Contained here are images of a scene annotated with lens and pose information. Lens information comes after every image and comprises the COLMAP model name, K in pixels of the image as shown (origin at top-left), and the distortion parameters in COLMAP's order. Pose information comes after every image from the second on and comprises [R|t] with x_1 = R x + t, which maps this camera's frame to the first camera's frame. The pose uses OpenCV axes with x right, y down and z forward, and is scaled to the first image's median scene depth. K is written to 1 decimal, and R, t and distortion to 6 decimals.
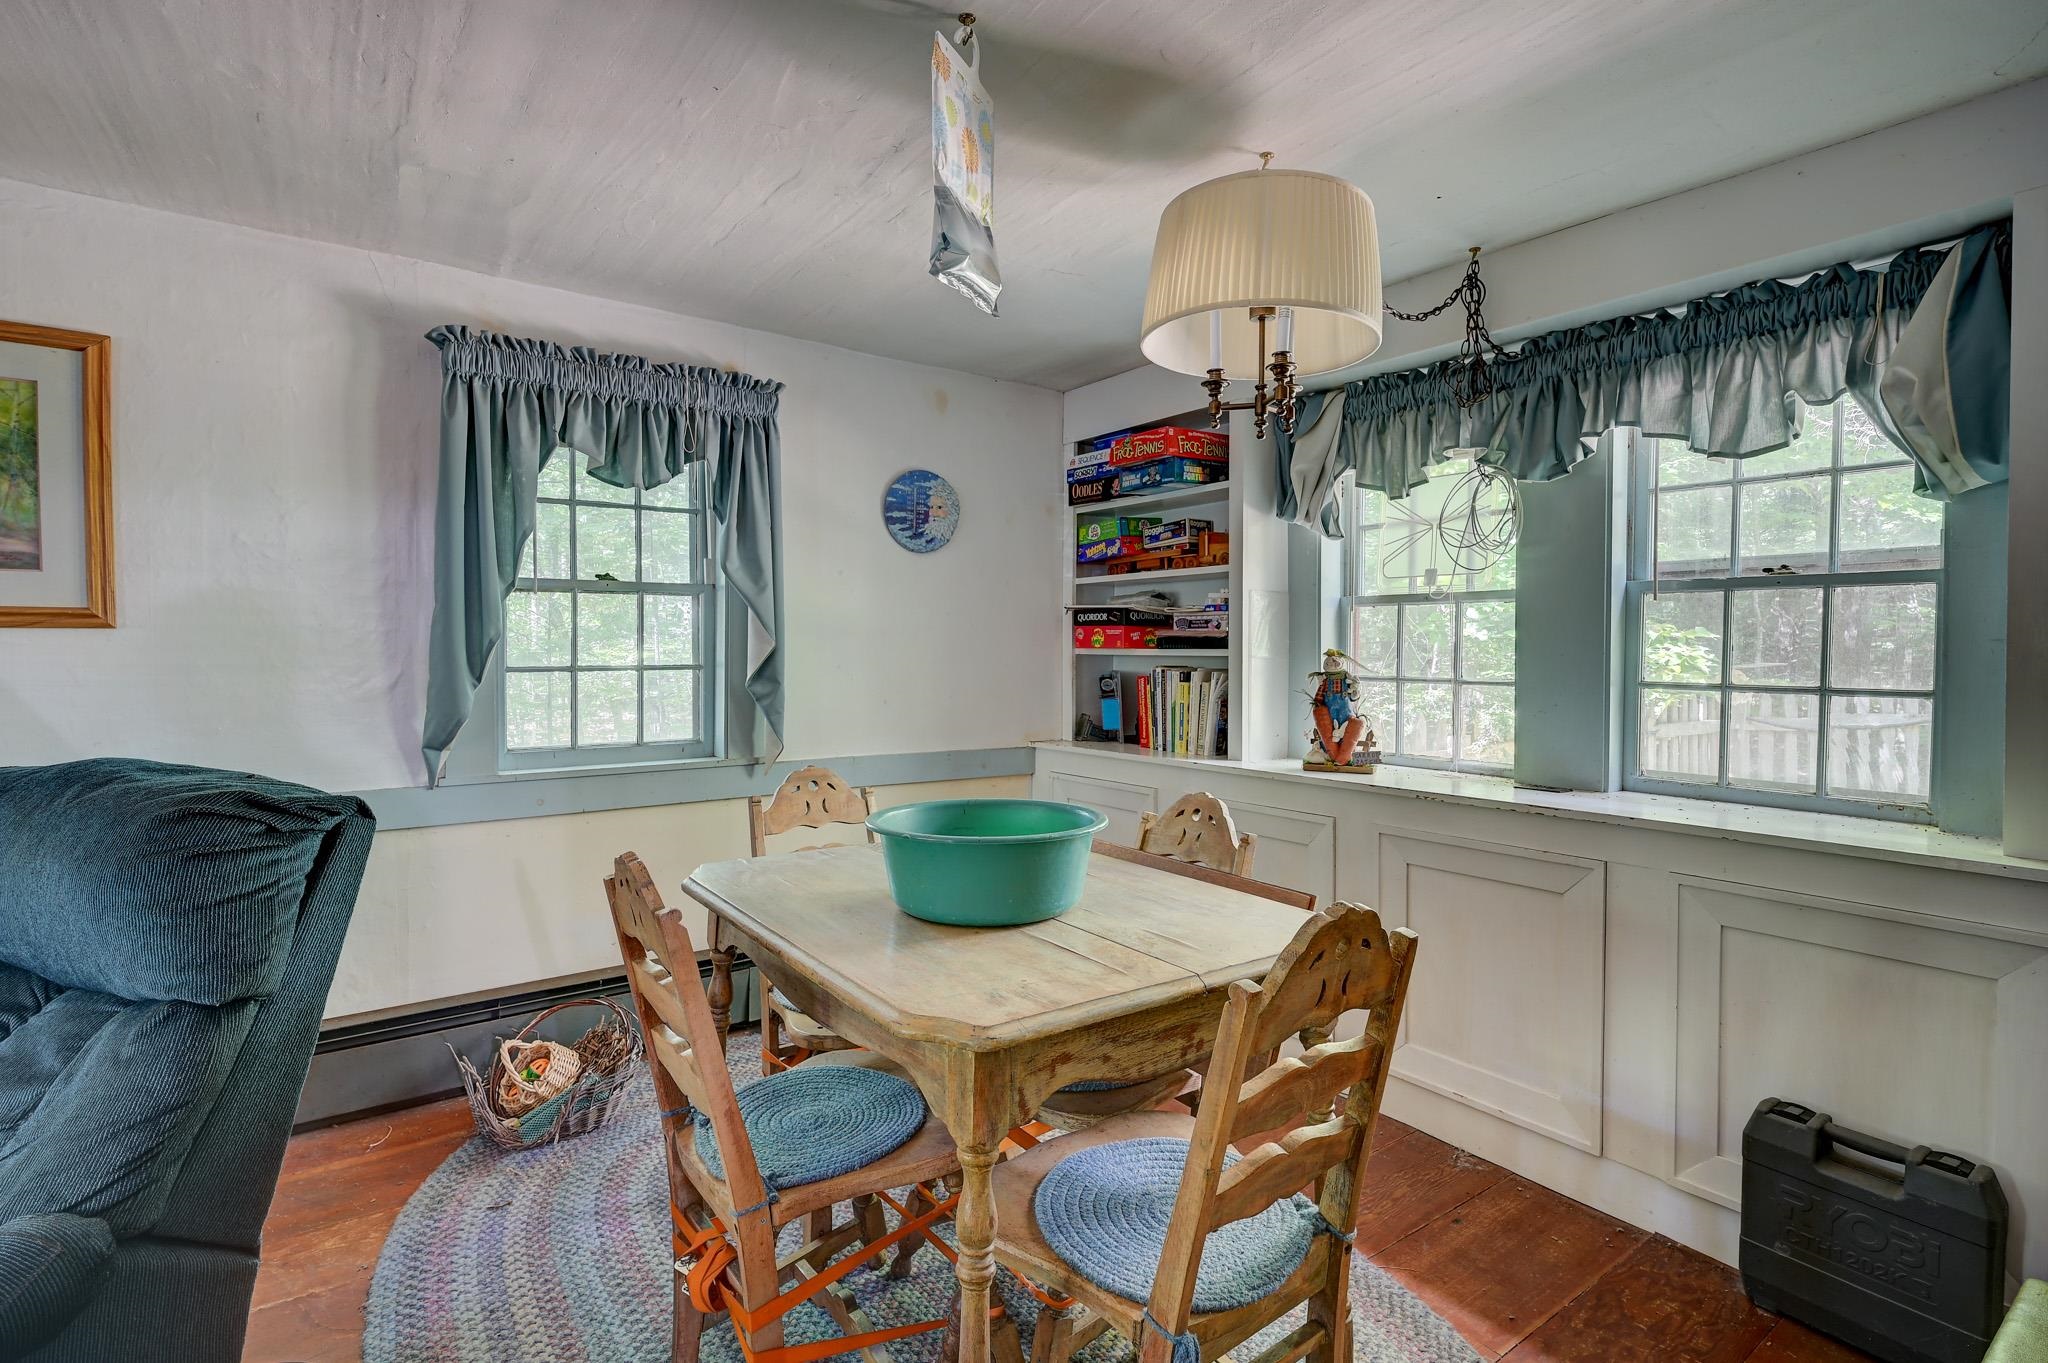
lens RADIAL K [[977.8, 0, 1021.7], [0, 977.8, 673.3], [0, 0, 1]] dist [-0.000076, 0.000360]
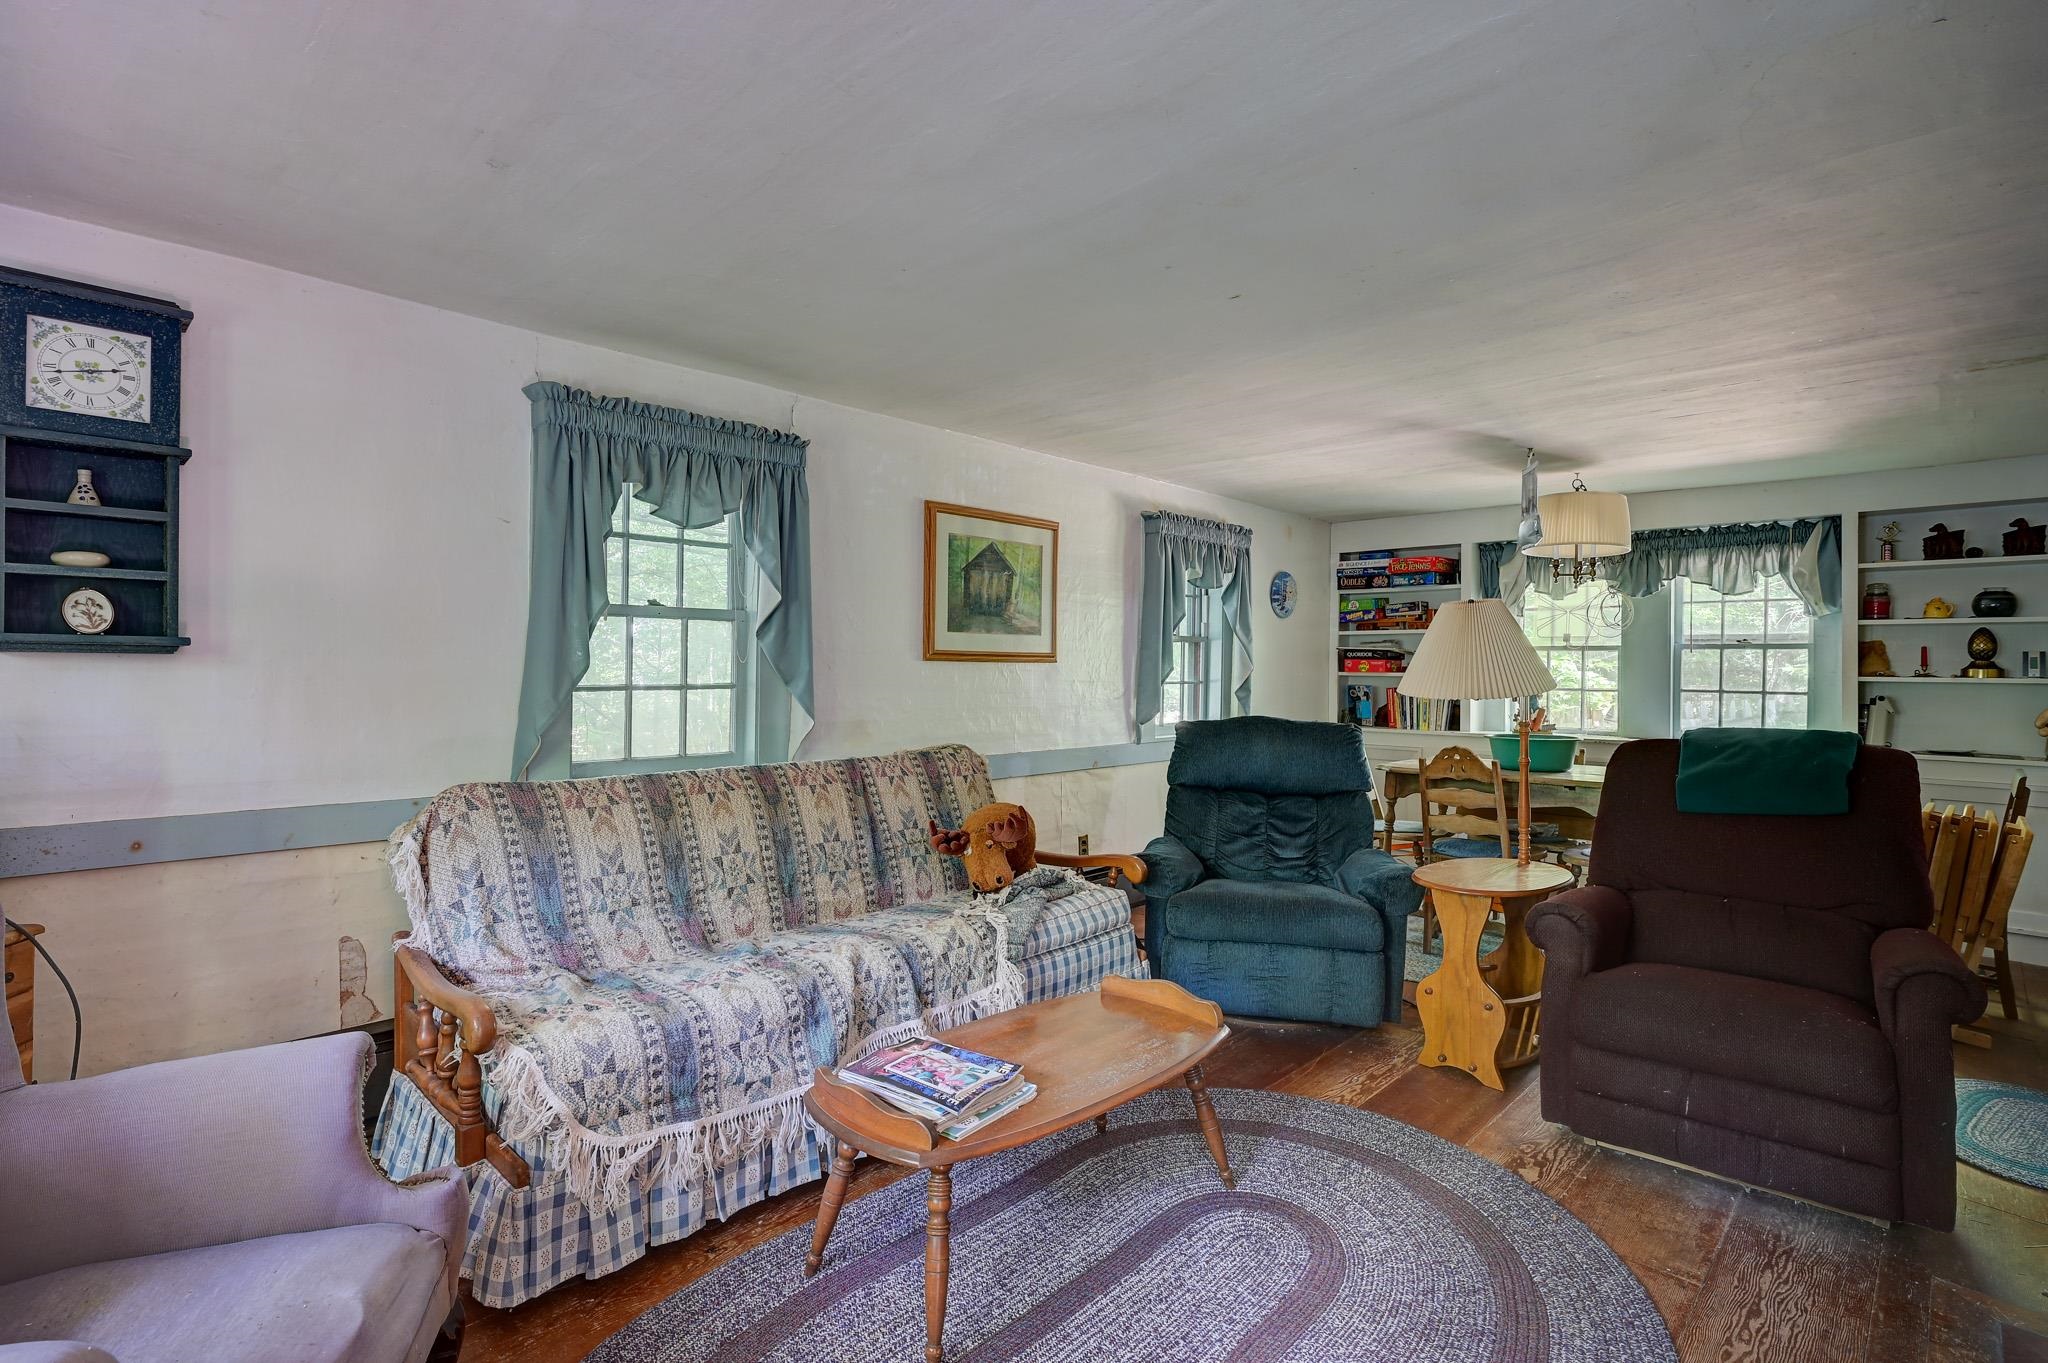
lens RADIAL K [[977.8, 0, 1025.7], [0, 977.8, 680.5], [0, 0, 1]] dist [-0.000076, 0.000360]
pose [[0.985009, 0.002303, 0.172487, -0.898693], [0.000118, 0.999902, -0.014028, 0.014490], [-0.172502, 0.013838, 0.984912, -0.685163]]
